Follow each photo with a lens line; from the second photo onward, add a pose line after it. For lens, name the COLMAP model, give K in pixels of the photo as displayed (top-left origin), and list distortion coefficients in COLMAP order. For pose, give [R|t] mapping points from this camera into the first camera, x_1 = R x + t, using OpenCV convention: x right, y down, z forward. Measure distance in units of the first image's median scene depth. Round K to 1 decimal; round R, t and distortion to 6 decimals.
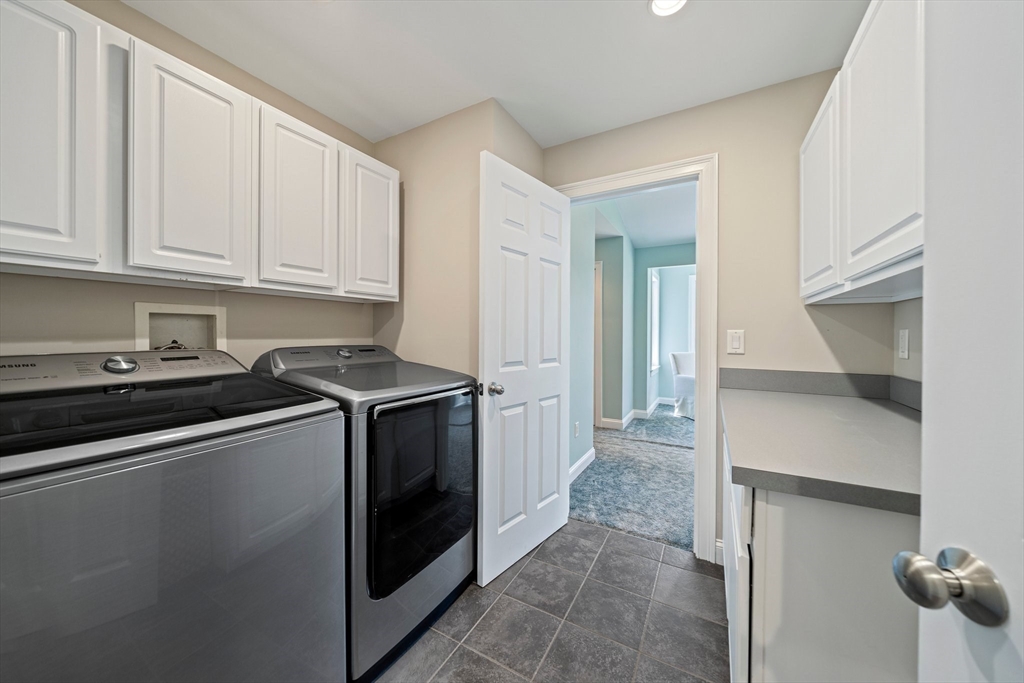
lens RADIAL K [[351.8, 0, 512.0], [0, 351.8, 341.5], [0, 0, 1]] dist [0.000393, 0.000033]
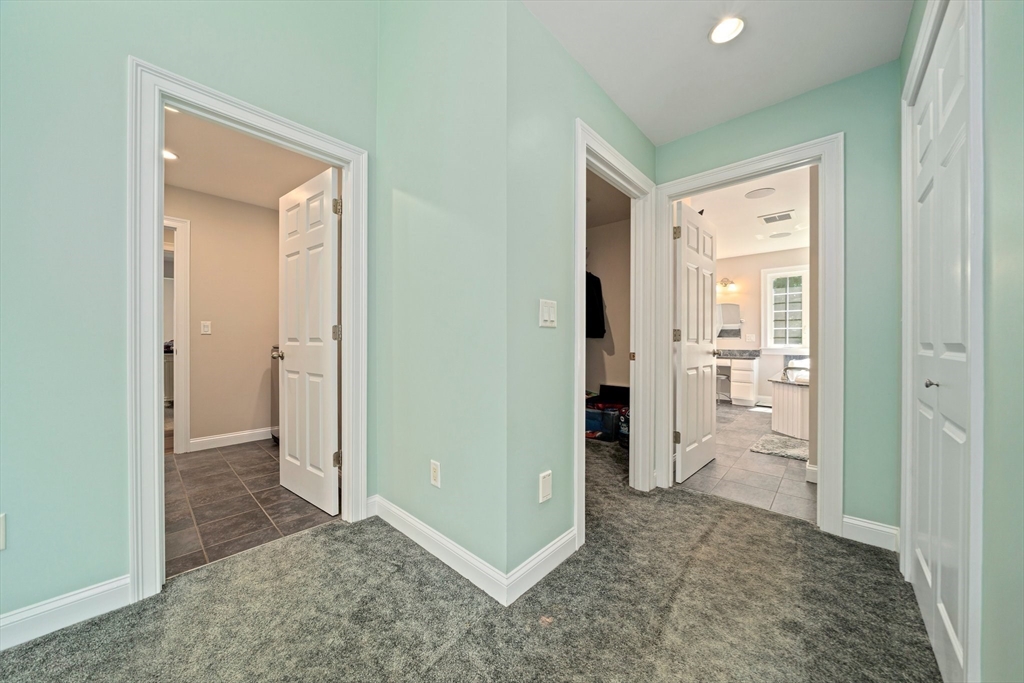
lens RADIAL K [[351.8, 0, 512.0], [0, 351.8, 341.5], [0, 0, 1]] dist [0.000393, 0.000033]
pose [[-0.233093, -0.001243, -0.972454, 1.130089], [-0.009080, 0.999958, 0.000899, 0.052041], [0.972412, 0.009040, -0.233094, 1.980889]]
